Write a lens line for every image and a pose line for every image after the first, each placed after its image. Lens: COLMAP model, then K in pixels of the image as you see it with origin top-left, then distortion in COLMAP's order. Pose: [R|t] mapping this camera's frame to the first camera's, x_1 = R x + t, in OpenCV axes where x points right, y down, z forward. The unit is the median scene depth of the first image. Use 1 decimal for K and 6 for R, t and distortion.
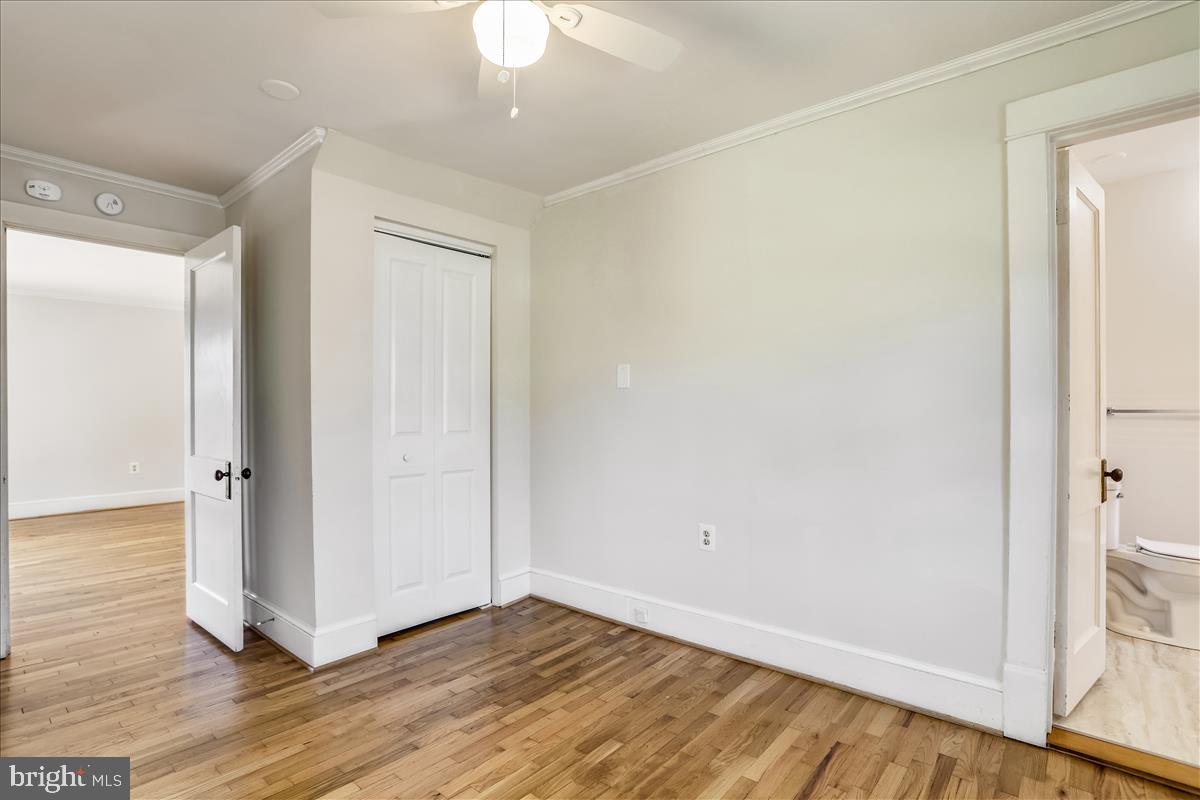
lens RADIAL K [[585.2, 0, 608.6], [0, 585.2, 413.6], [0, 0, 1]] dist [-0.054913, 0.022859]
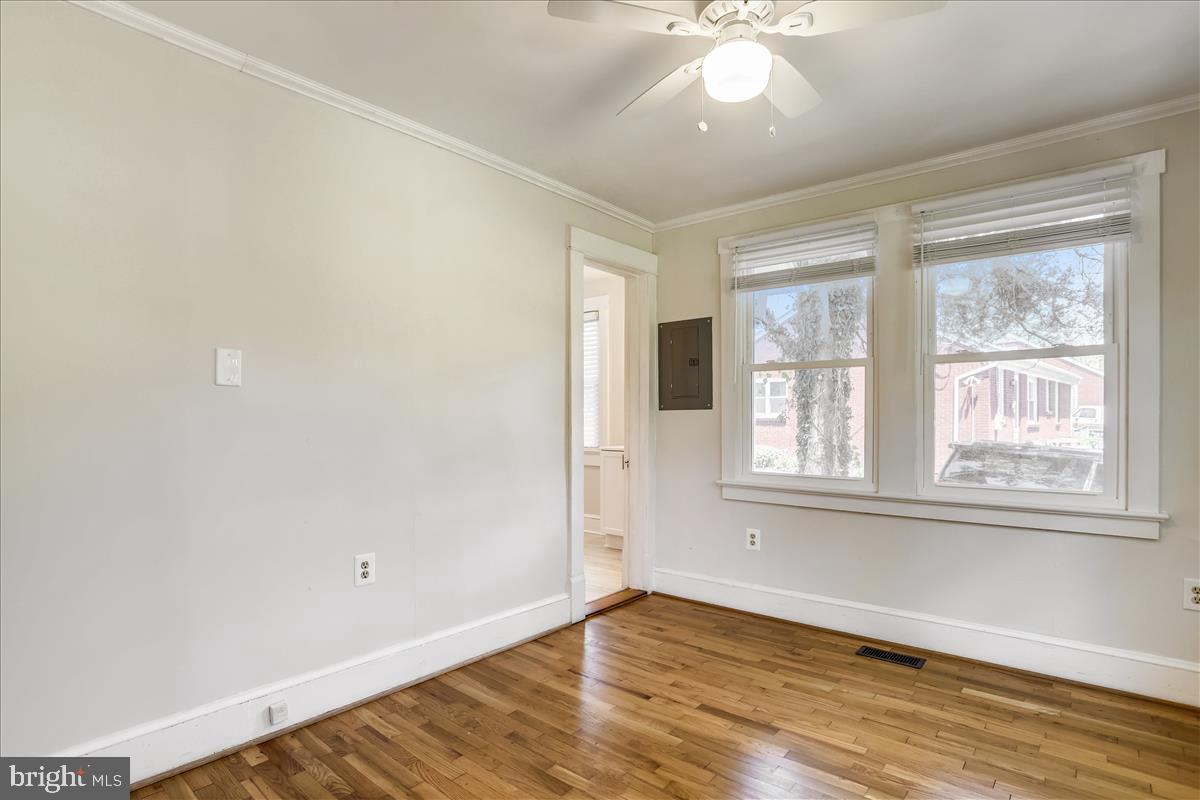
lens RADIAL K [[585.2, 0, 608.6], [0, 585.2, 413.6], [0, 0, 1]] dist [-0.054913, 0.022859]
pose [[0.006533, 0.004645, 0.999968, -0.730873], [0.000568, 0.999989, -0.004649, -0.010698], [-0.999978, 0.000598, 0.006530, 0.696728]]
